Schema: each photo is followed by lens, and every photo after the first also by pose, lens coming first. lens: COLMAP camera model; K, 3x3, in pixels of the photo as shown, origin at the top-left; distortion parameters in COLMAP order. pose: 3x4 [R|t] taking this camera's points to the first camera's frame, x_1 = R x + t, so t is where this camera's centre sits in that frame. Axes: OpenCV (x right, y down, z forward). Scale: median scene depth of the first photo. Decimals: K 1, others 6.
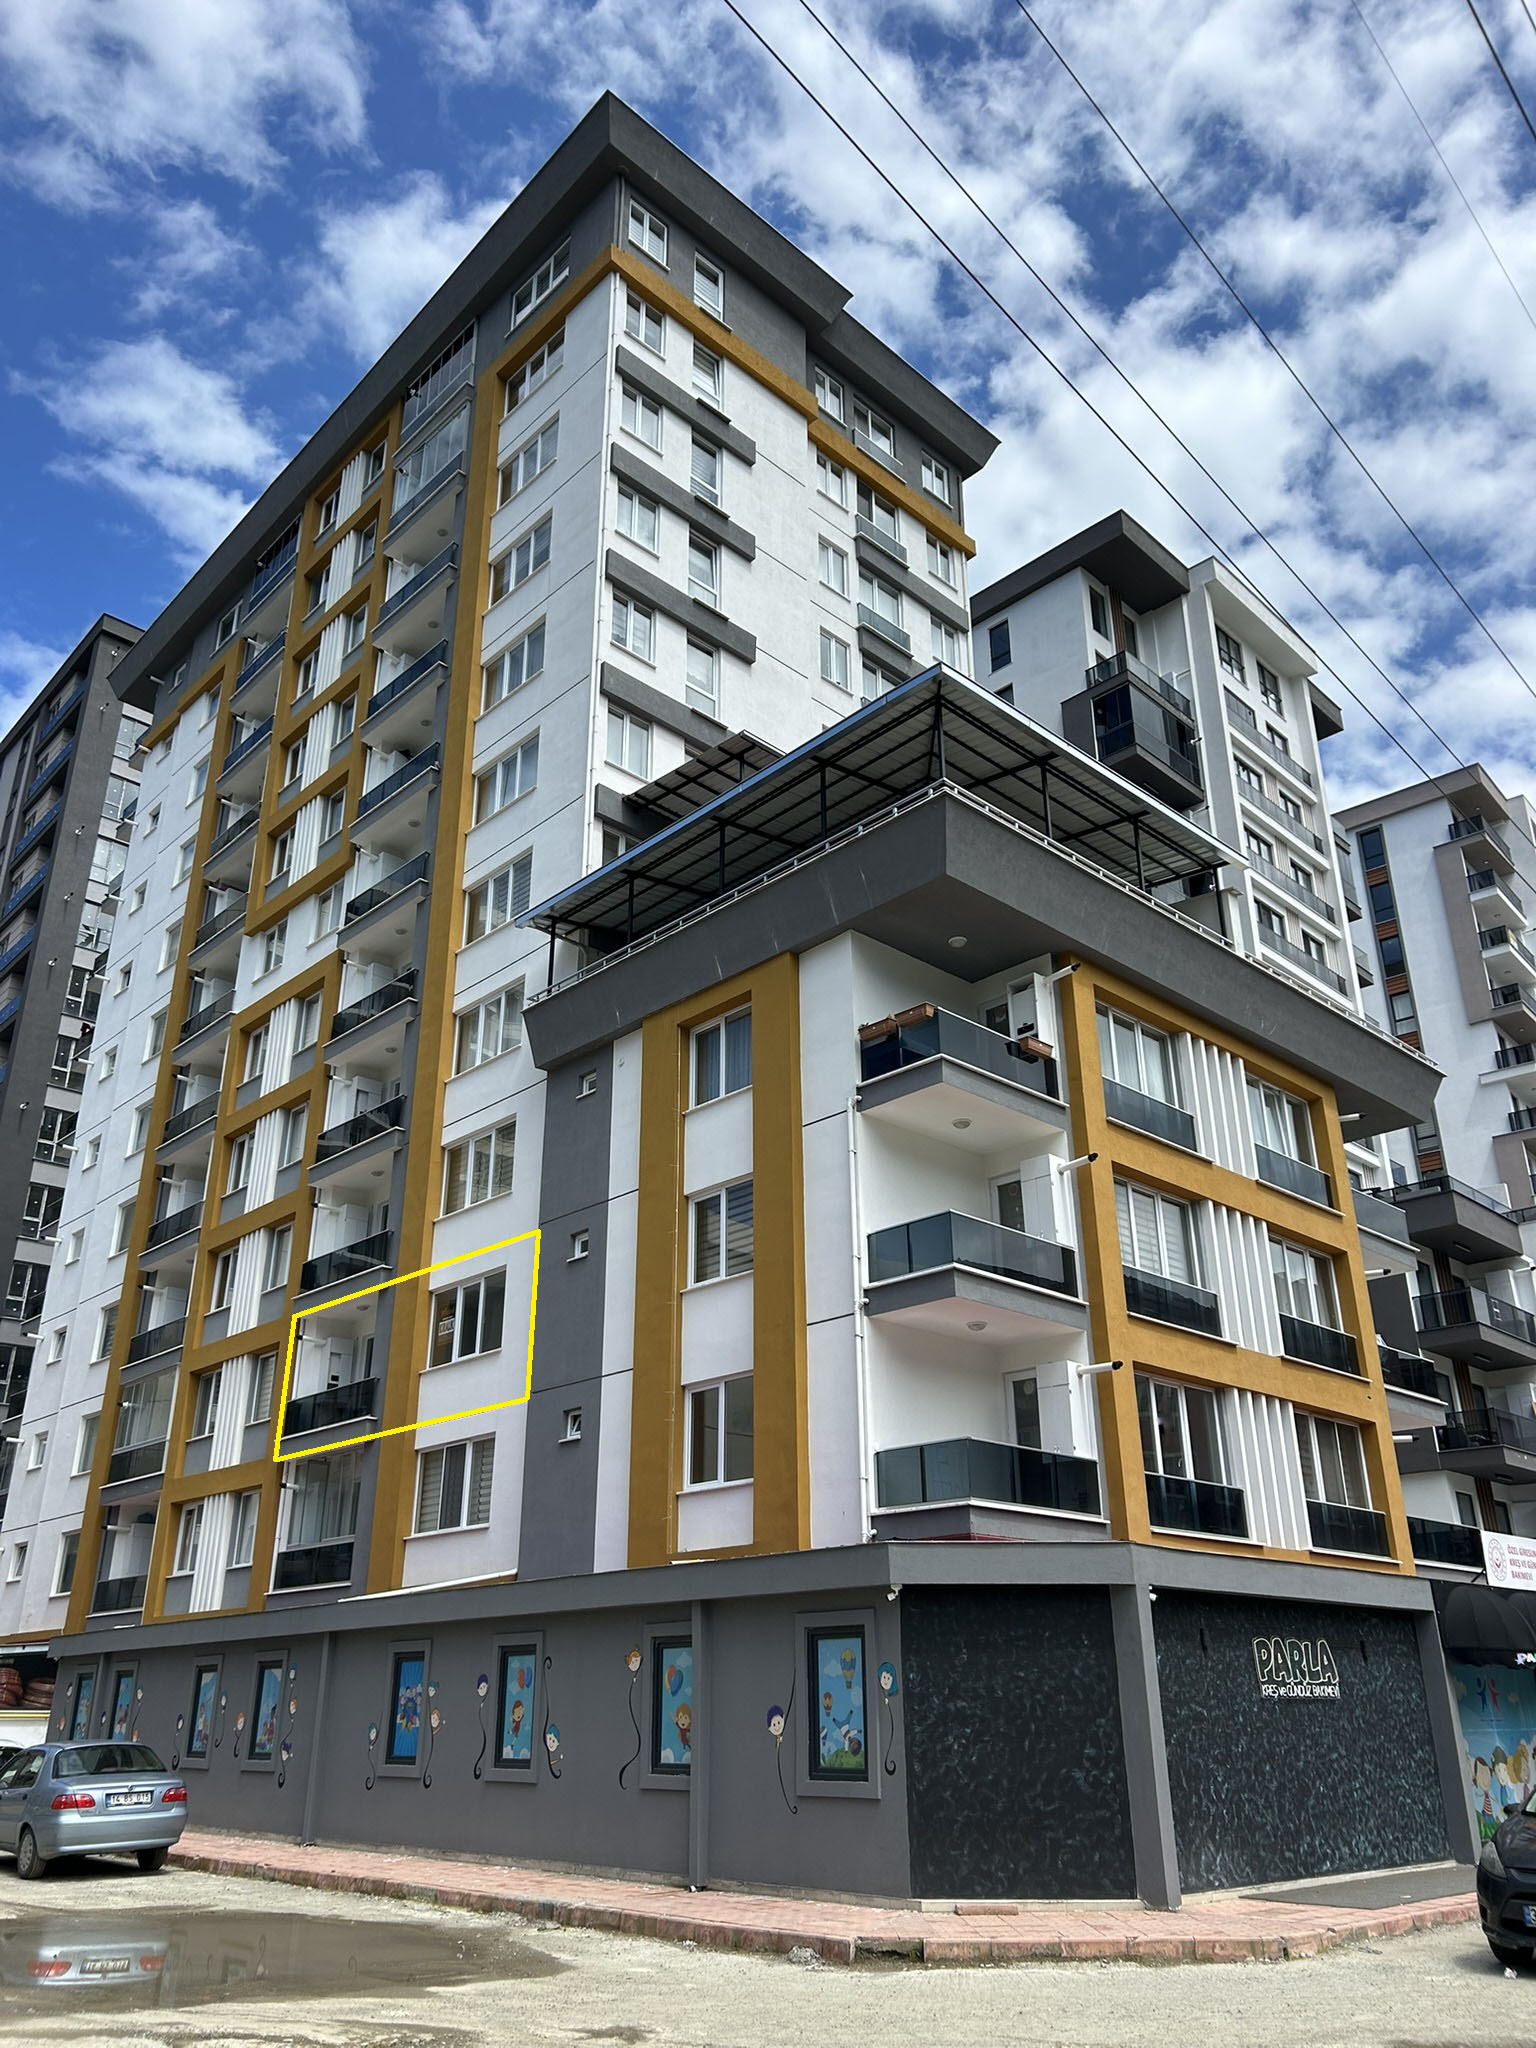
lens RADIAL K [[1535.5, 0, 767.2], [0, 1535.5, 1032.8], [0, 0, 1]] dist [0.035470, -0.035138]
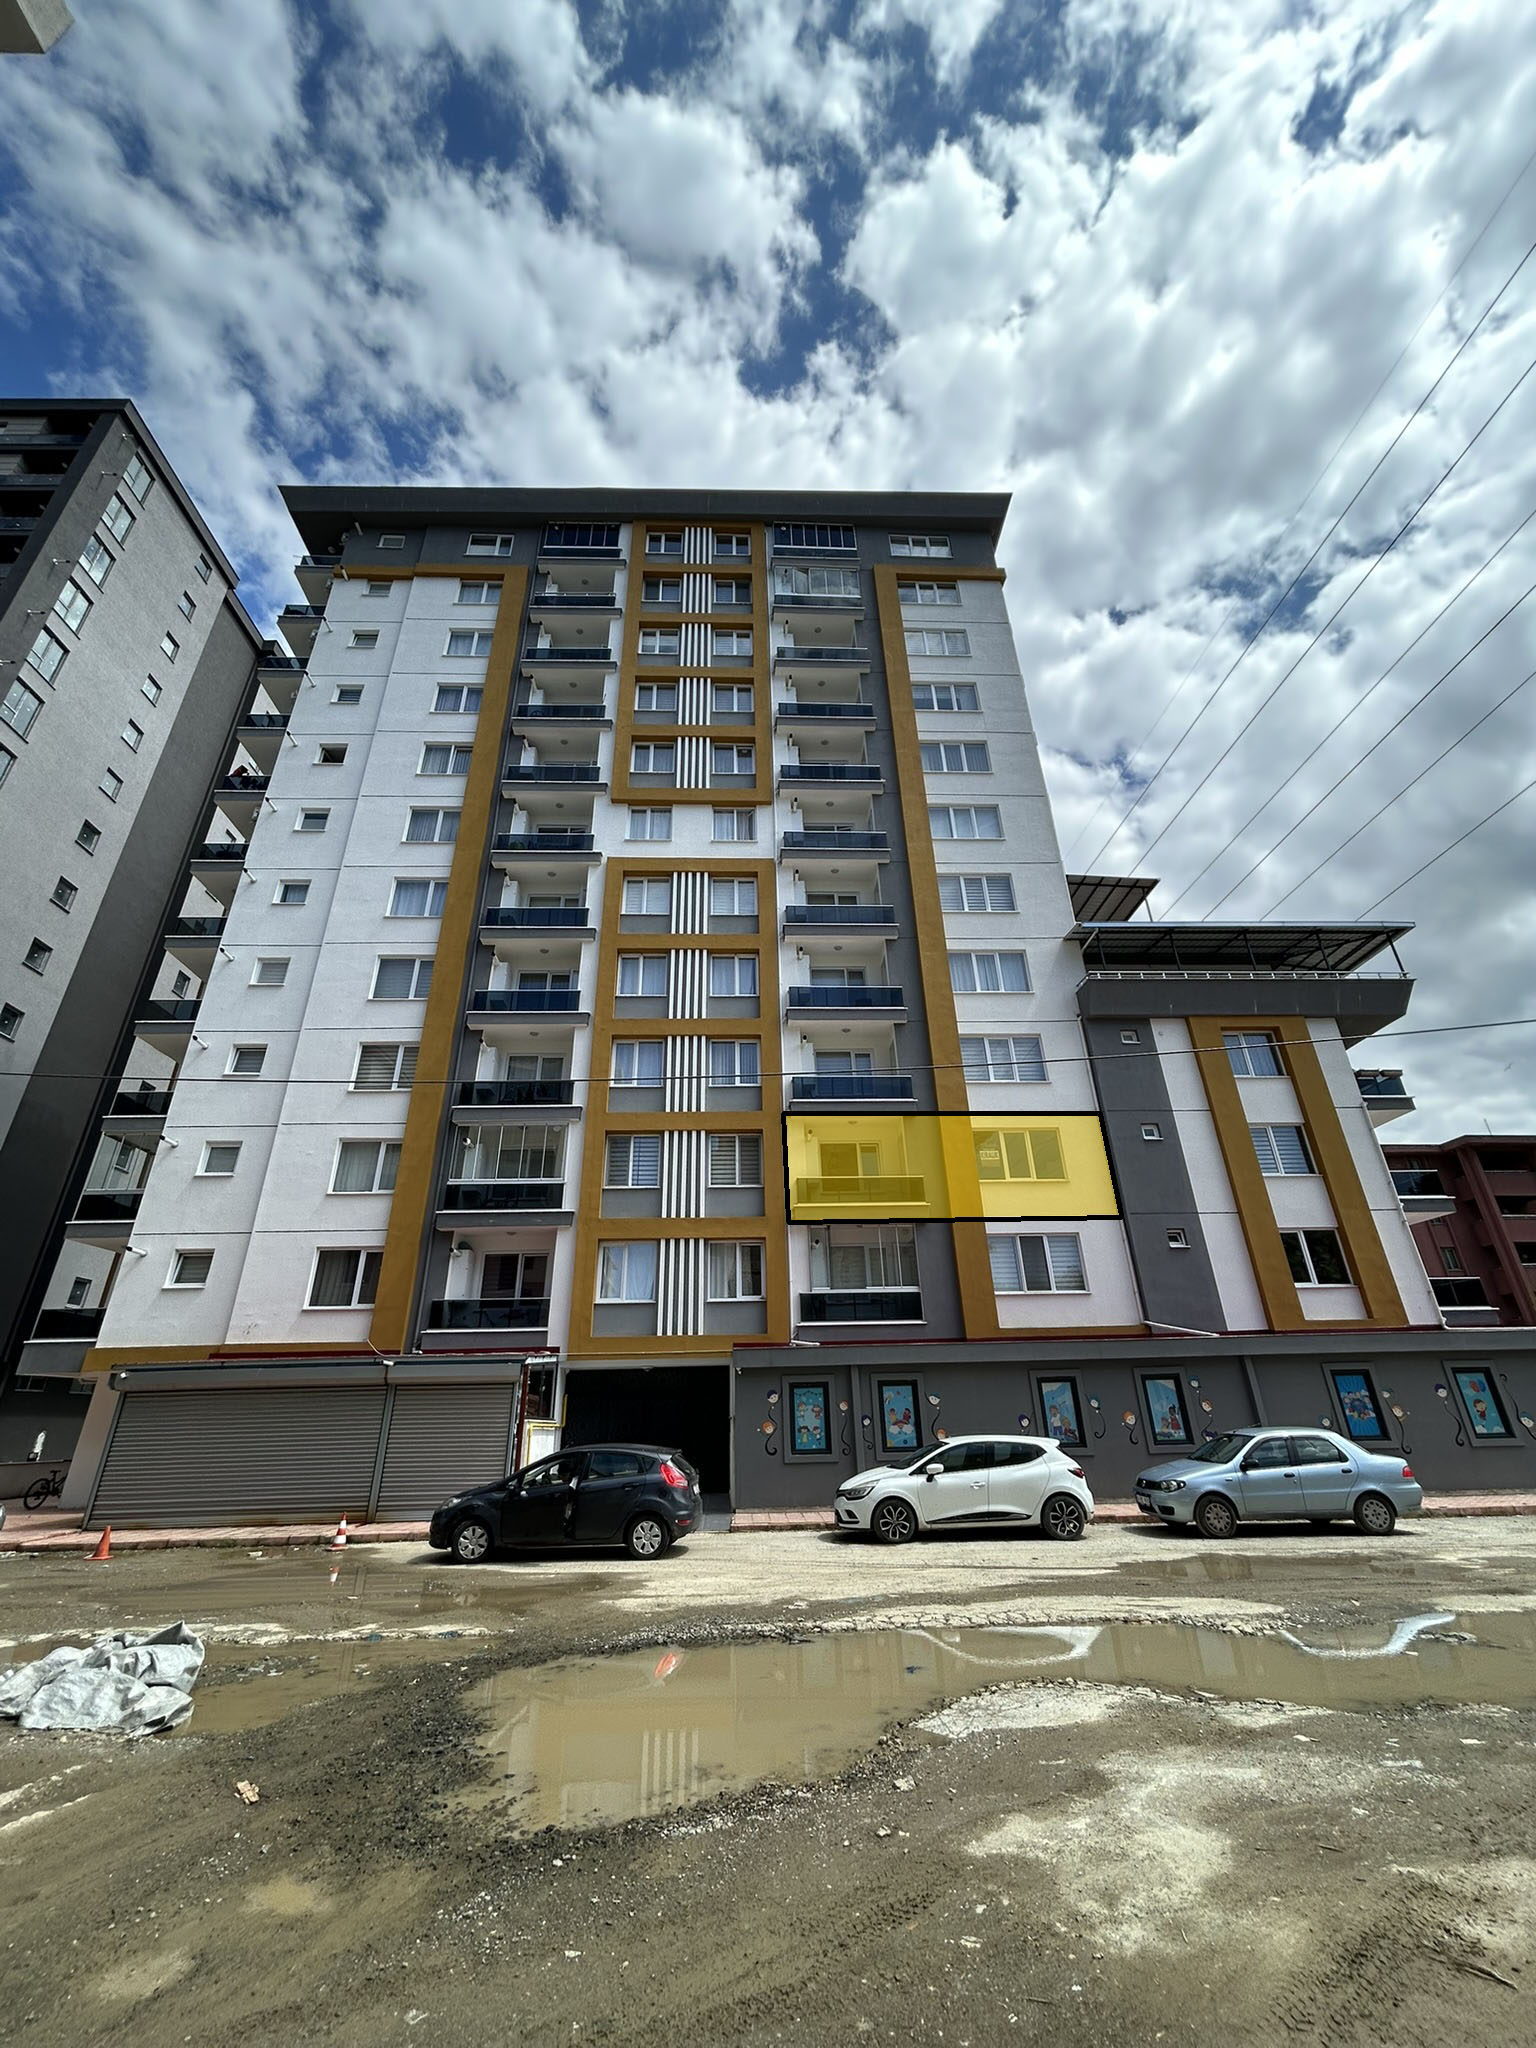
lens RADIAL K [[822.0, 0, 768.9], [0, 822.0, 1026.1], [0, 0, 1]] dist [-0.007028, 0.003678]
pose [[0.655023, 0.339147, 0.675222, -1.224977], [-0.288905, 0.938125, -0.190933, 0.383208], [-0.698197, -0.070009, 0.712475, 0.802412]]
